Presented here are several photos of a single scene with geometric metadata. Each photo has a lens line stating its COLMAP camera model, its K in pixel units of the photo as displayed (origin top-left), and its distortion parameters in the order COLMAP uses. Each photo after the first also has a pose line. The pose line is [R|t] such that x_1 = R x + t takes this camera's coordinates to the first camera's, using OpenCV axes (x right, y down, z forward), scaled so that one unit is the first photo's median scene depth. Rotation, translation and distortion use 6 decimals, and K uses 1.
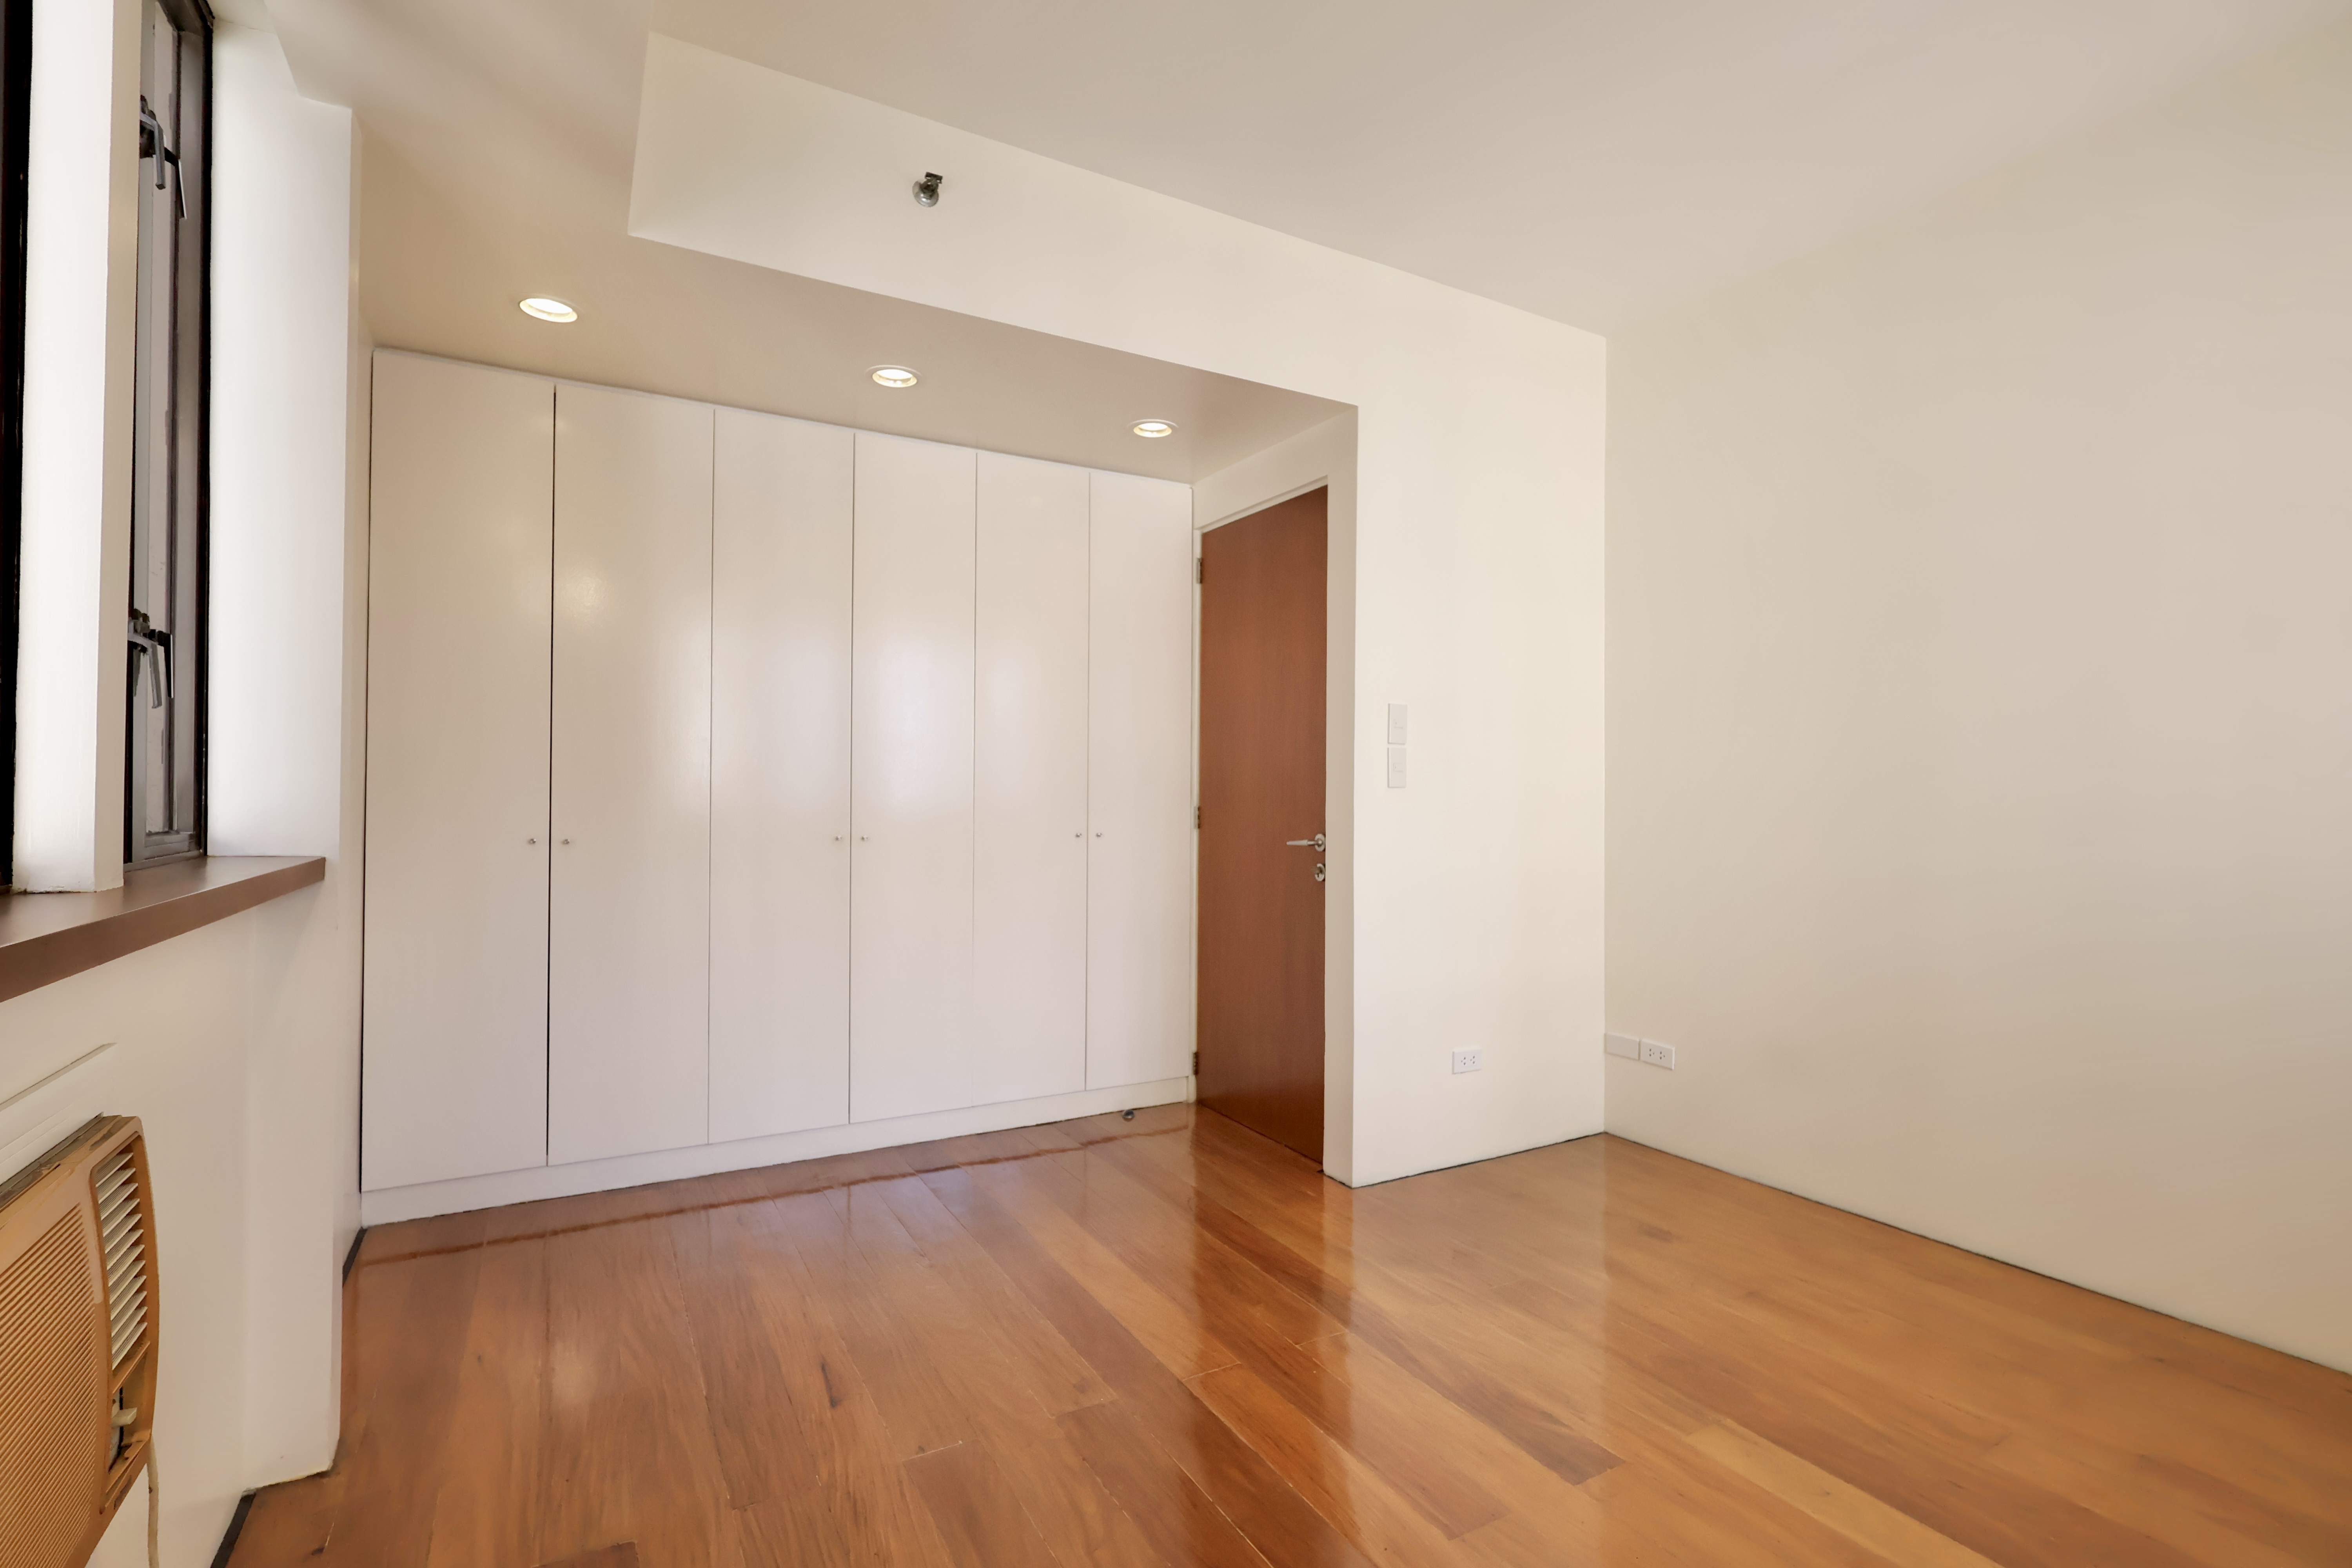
lens RADIAL K [[1096.2, 0, 1173.9], [0, 1096.2, 786.5], [0, 0, 1]] dist [-0.004461, 0.001379]
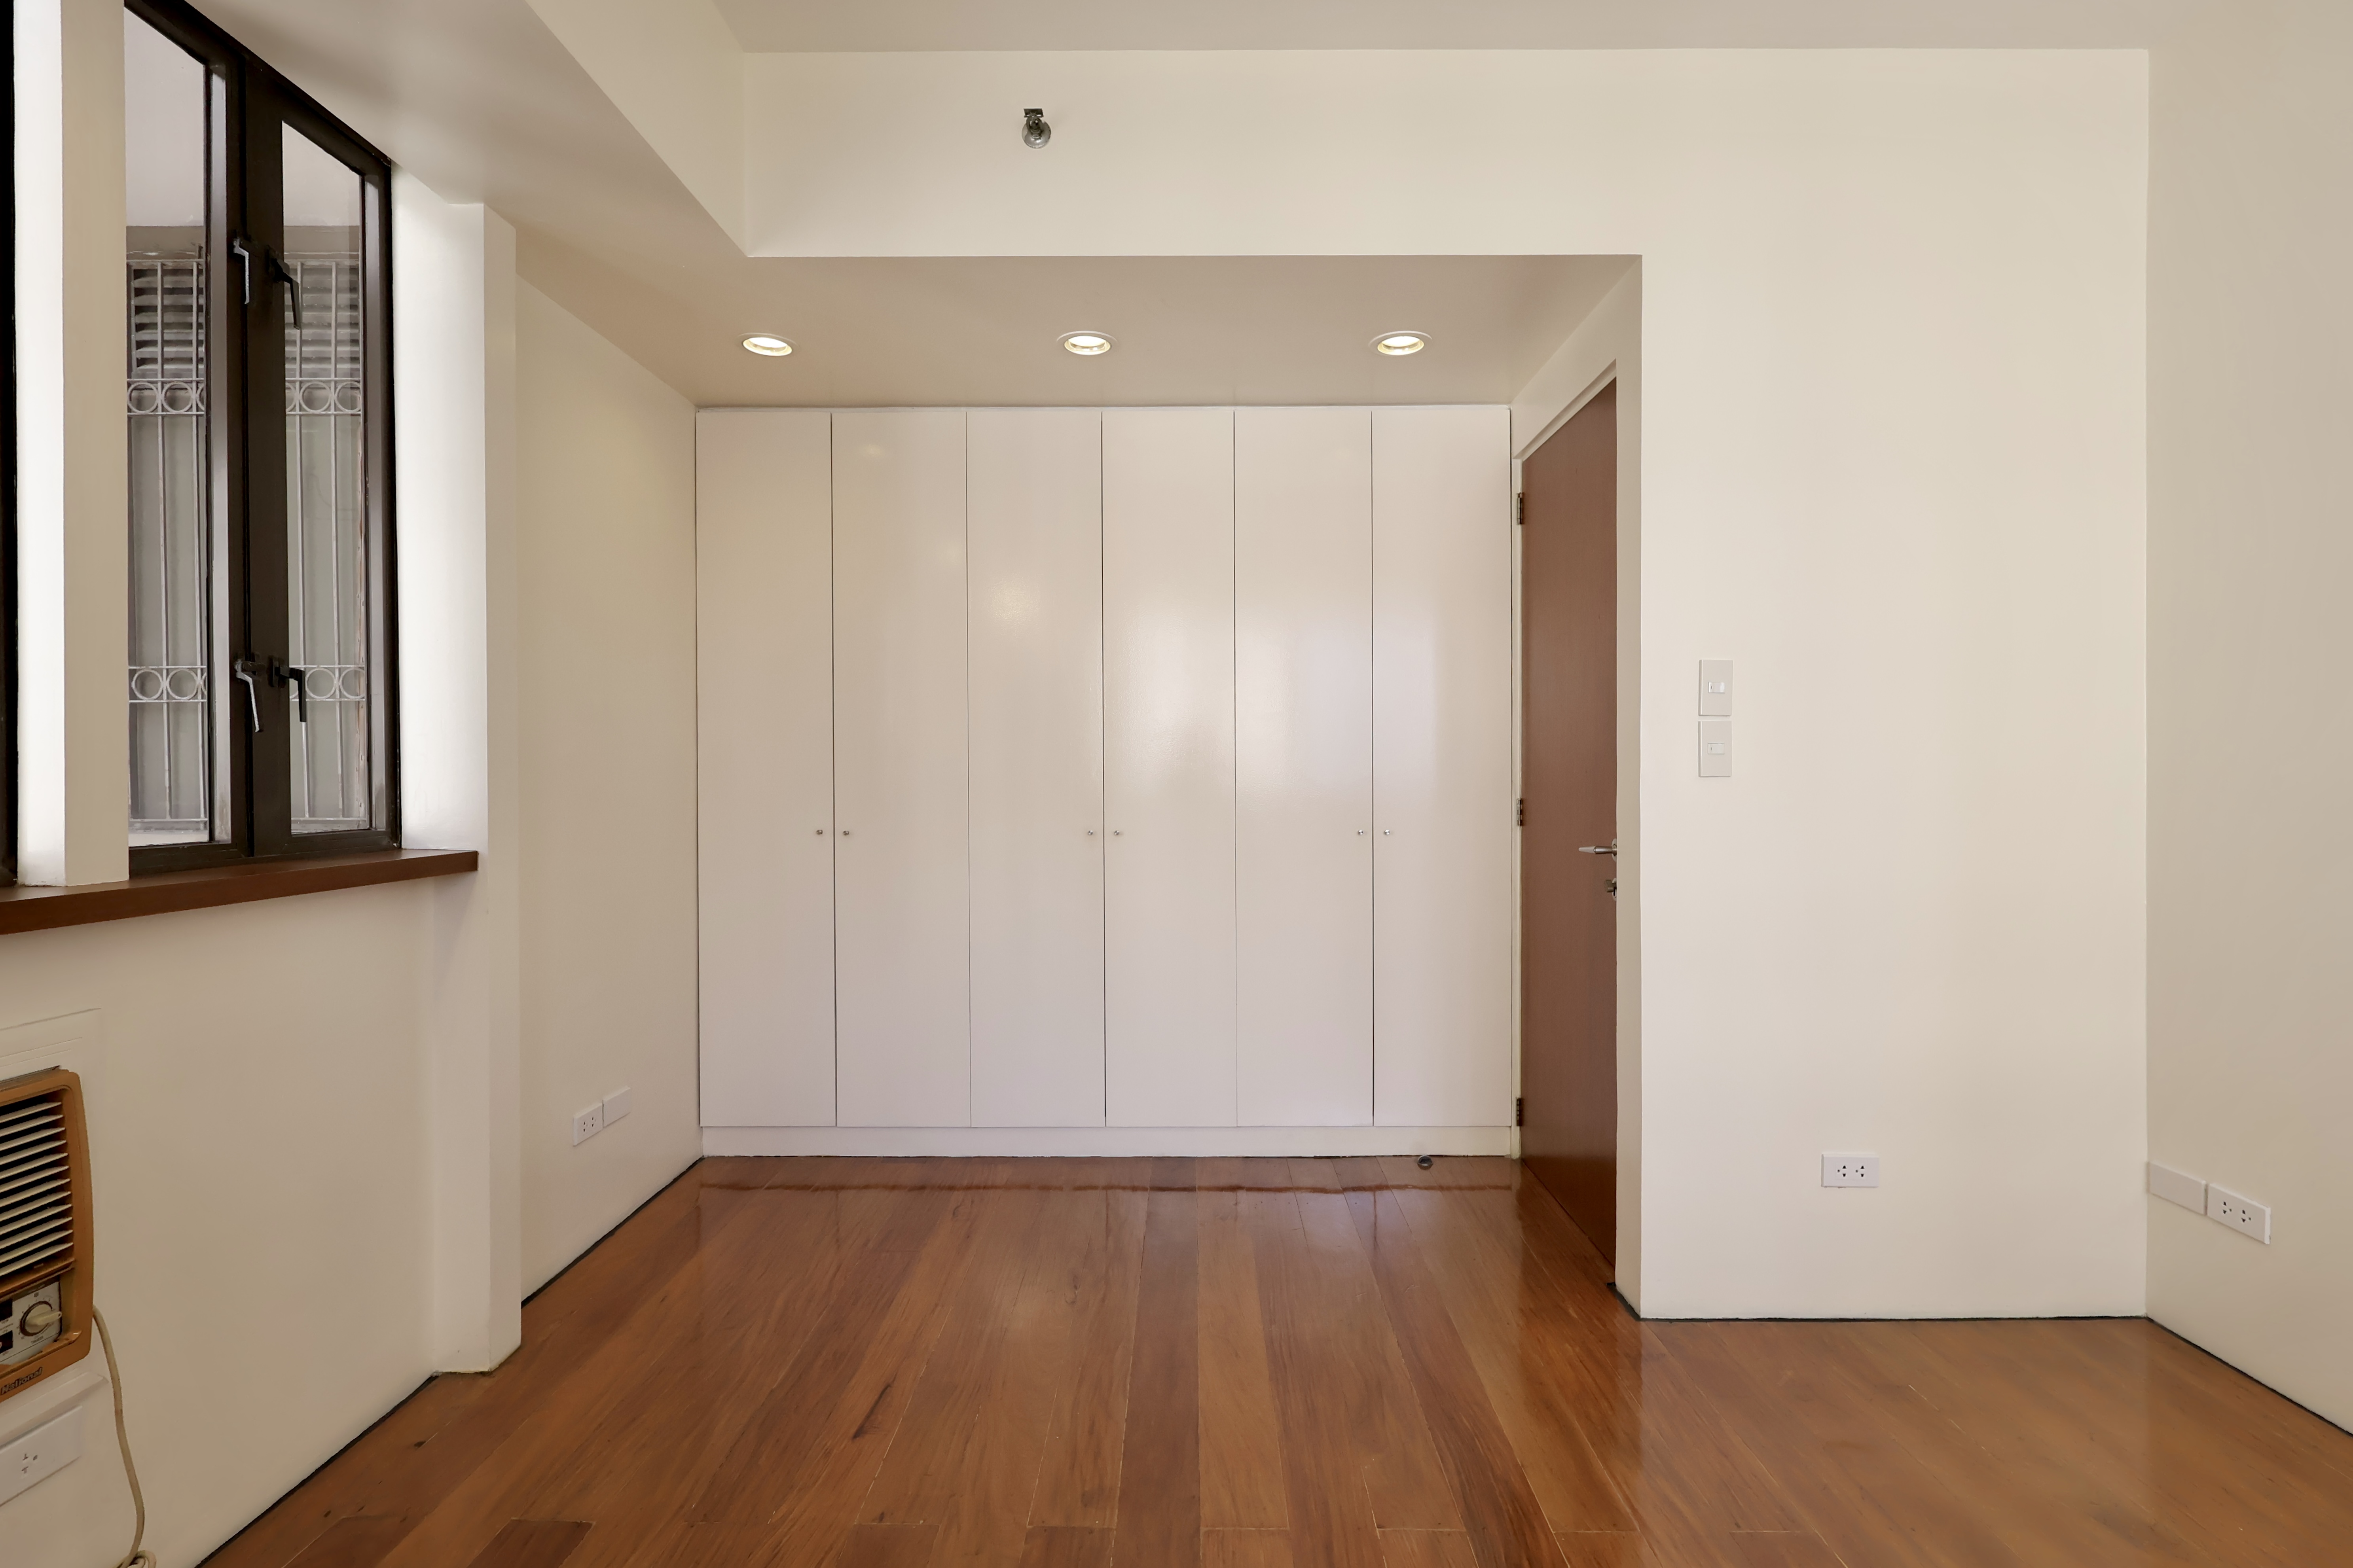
lens RADIAL K [[1096.5, 0, 1179.0], [0, 1096.5, 783.2], [0, 0, 1]] dist [-0.004461, 0.001379]
pose [[0.865519, -0.004193, -0.500858, 0.252866], [0.011085, 0.999880, 0.010784, -0.006203], [0.500753, -0.014885, 0.865462, 0.198972]]
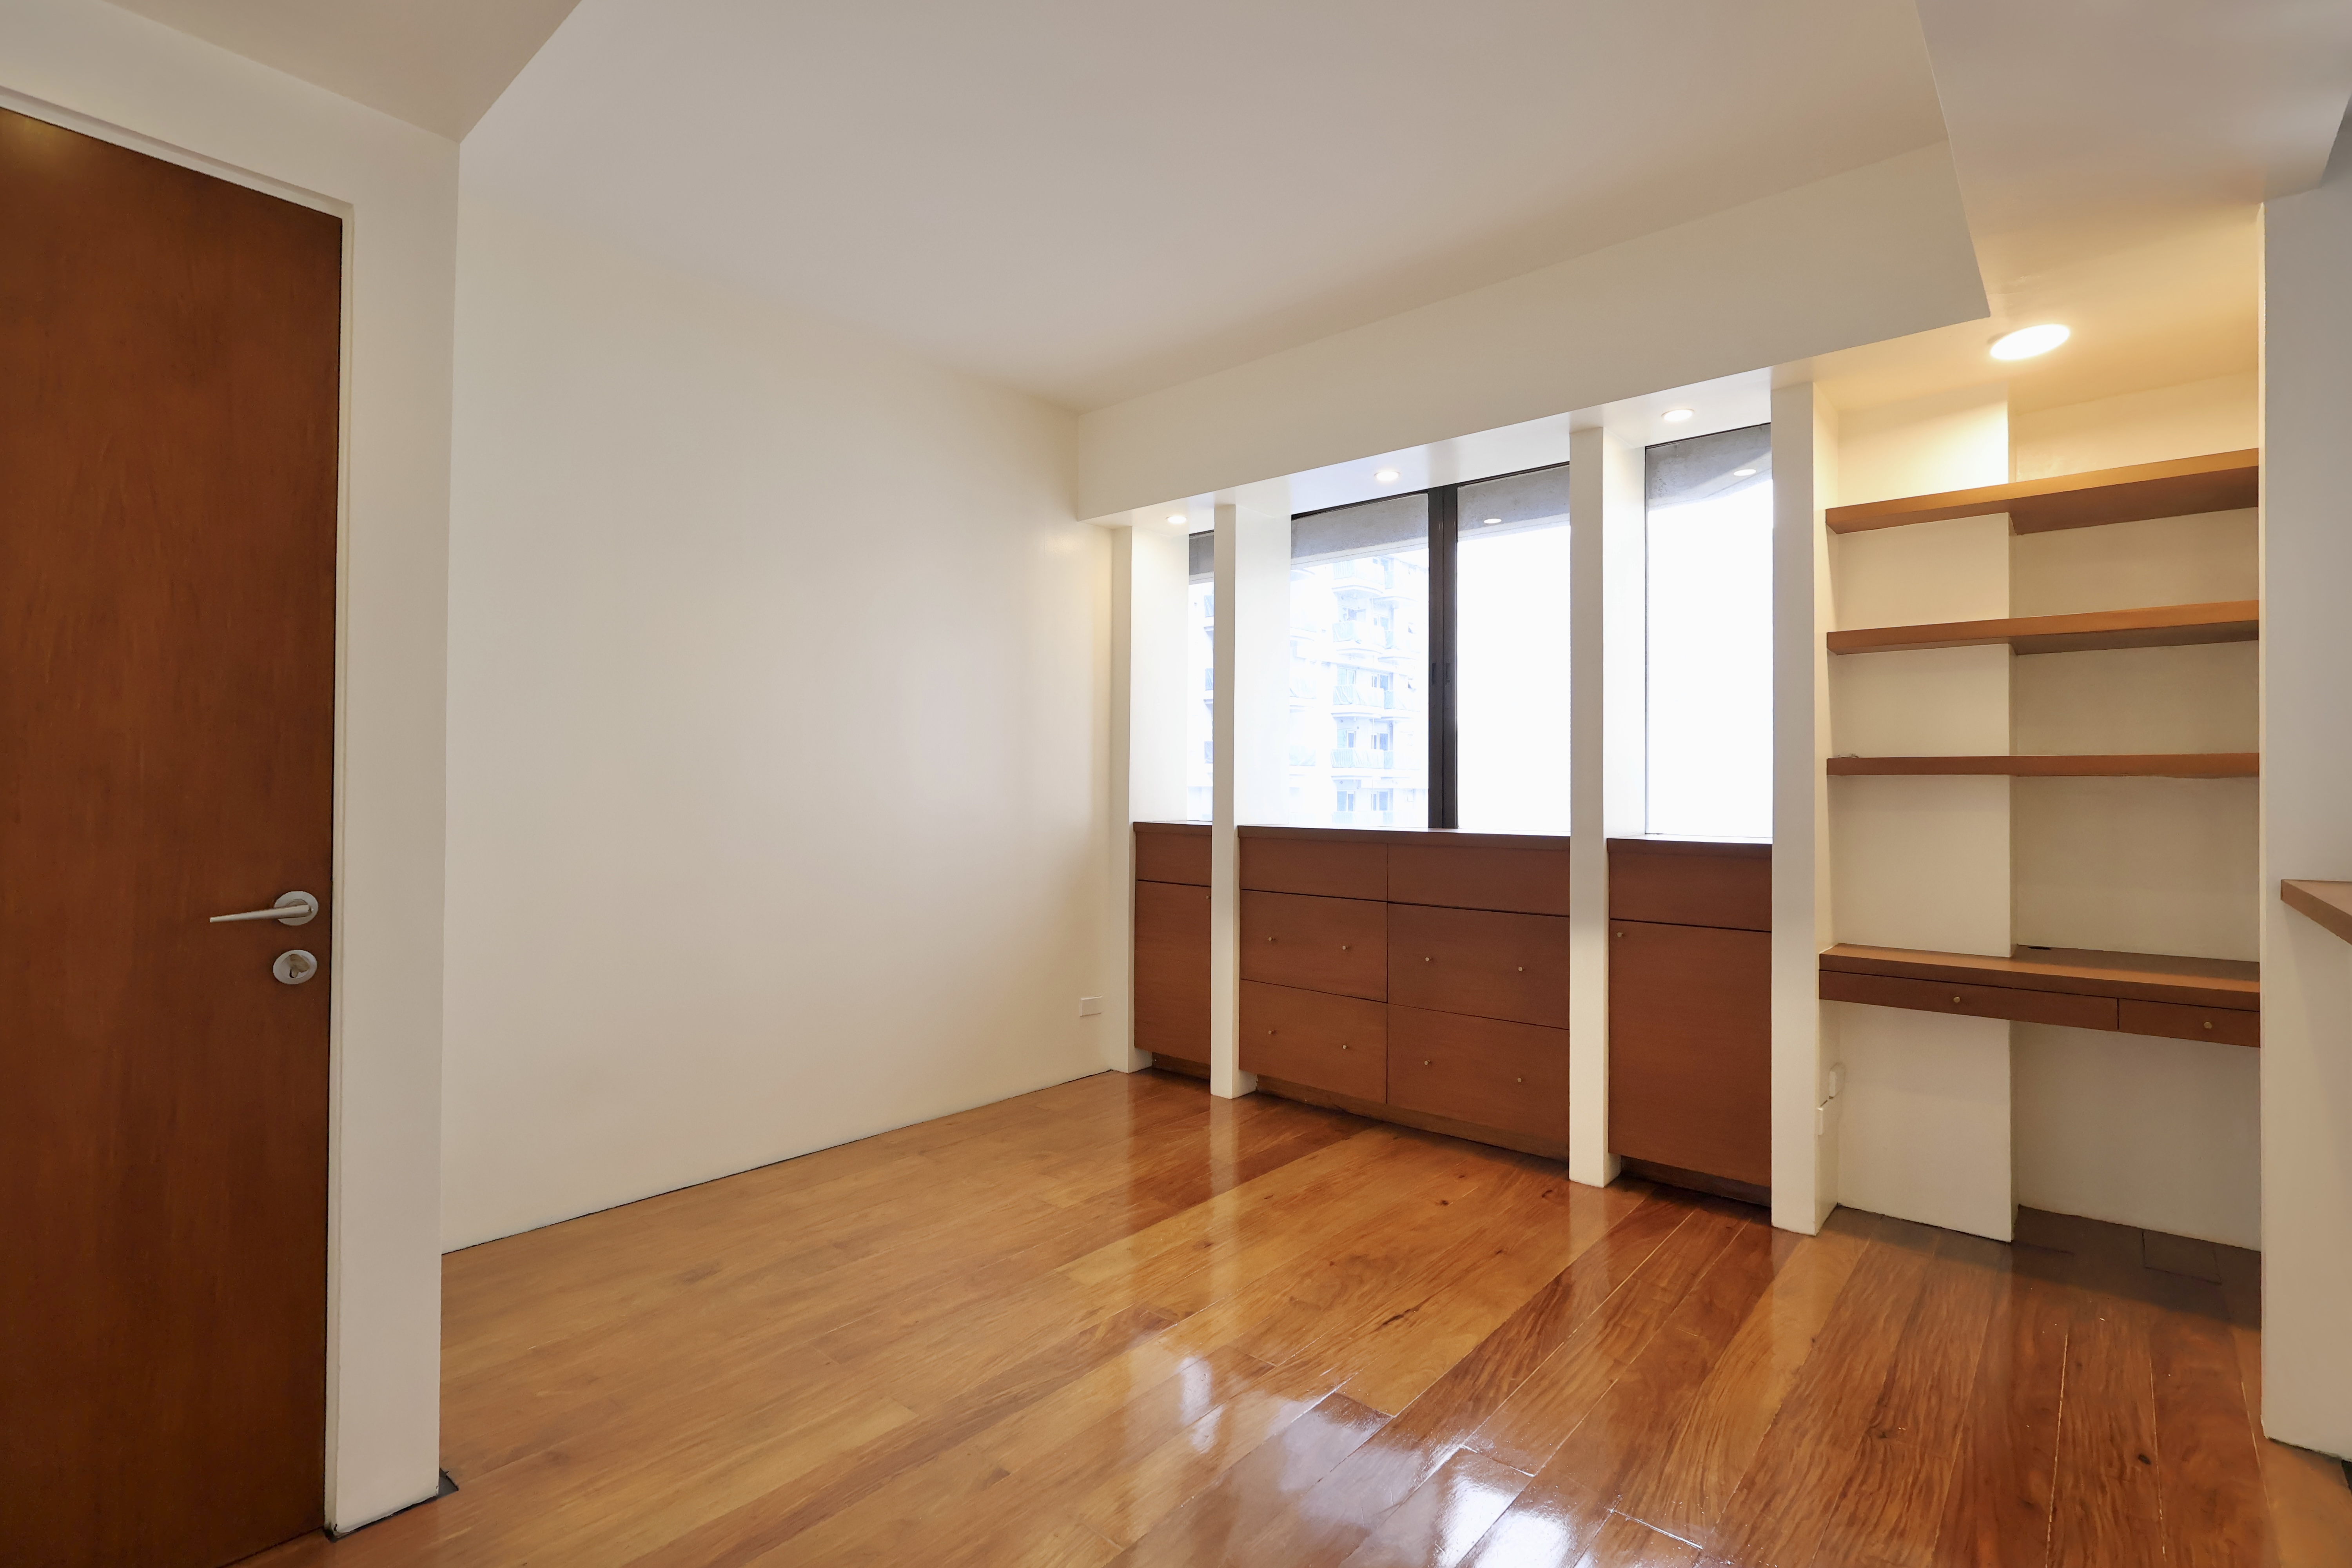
lens RADIAL K [[1096.2, 0, 1182.4], [0, 1096.2, 790.3], [0, 0, 1]] dist [-0.004461, 0.001379]
pose [[-0.336266, -0.009060, 0.941723, -0.486621], [-0.014398, 0.999886, 0.004478, -0.009658], [-0.941657, -0.012053, -0.336358, 0.796944]]
